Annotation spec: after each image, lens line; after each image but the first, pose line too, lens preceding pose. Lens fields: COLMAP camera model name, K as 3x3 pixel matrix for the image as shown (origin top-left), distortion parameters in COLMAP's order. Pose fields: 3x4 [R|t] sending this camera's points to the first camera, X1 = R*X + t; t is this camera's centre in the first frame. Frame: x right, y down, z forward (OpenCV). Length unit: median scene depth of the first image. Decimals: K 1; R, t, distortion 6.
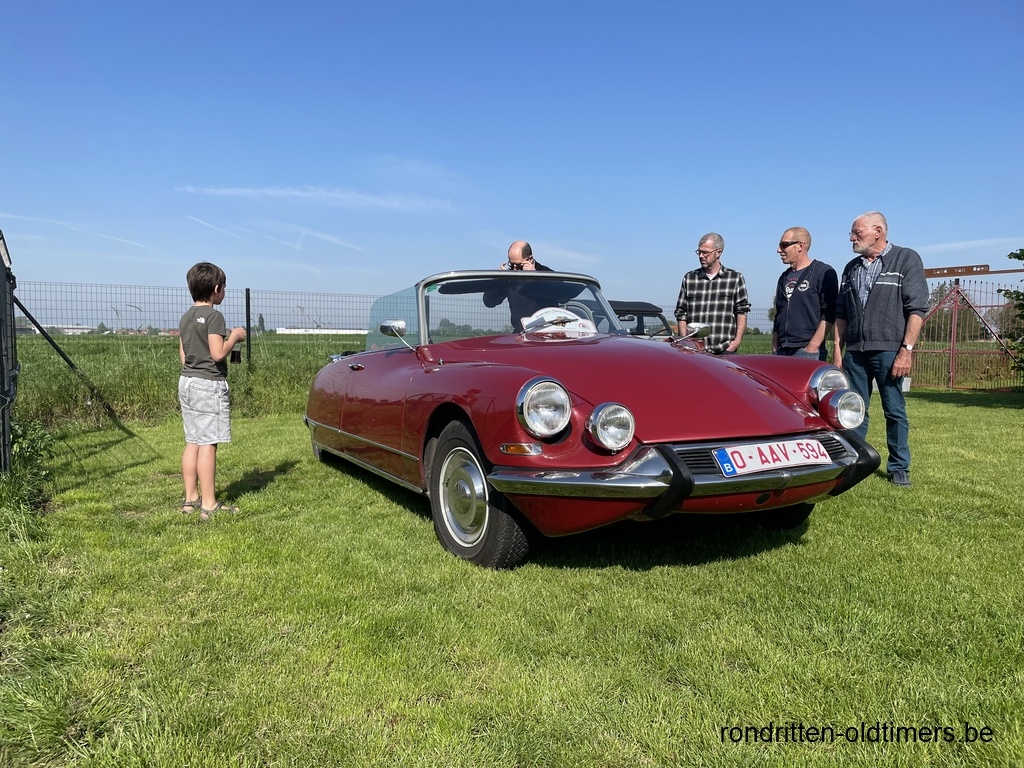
lens RADIAL K [[781.6, 0, 505.5], [0, 781.6, 389.0], [0, 0, 1]] dist [0.101559, -0.144500]
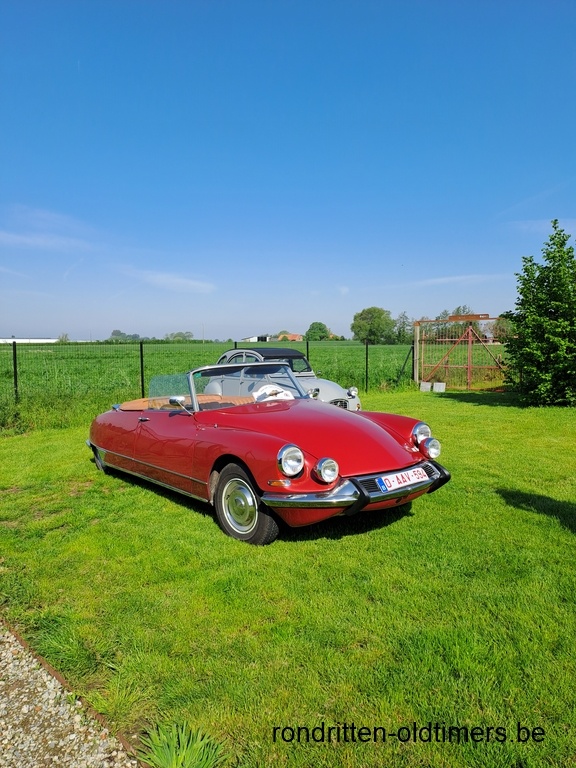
lens RADIAL K [[563.6, 0, 288.0], [0, 563.6, 384.0], [0, 0, 1]] dist [0.149238, -0.224955]
pose [[0.977817, -0.026454, 0.207786, -0.226444], [0.025336, 0.999647, 0.008040, -0.164711], [-0.207925, -0.002597, 0.978141, -0.333880]]
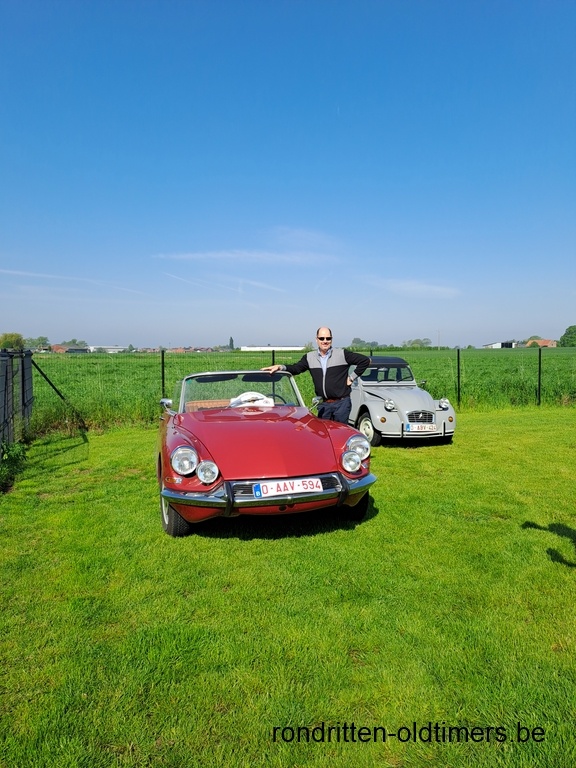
lens RADIAL K [[563.6, 0, 288.0], [0, 563.6, 384.0], [0, 0, 1]] dist [0.149238, -0.224955]
pose [[0.980039, 0.001191, -0.198801, 0.590020], [-0.003013, 0.999956, -0.008862, -0.159301], [0.198781, 0.009284, 0.980000, -0.412588]]
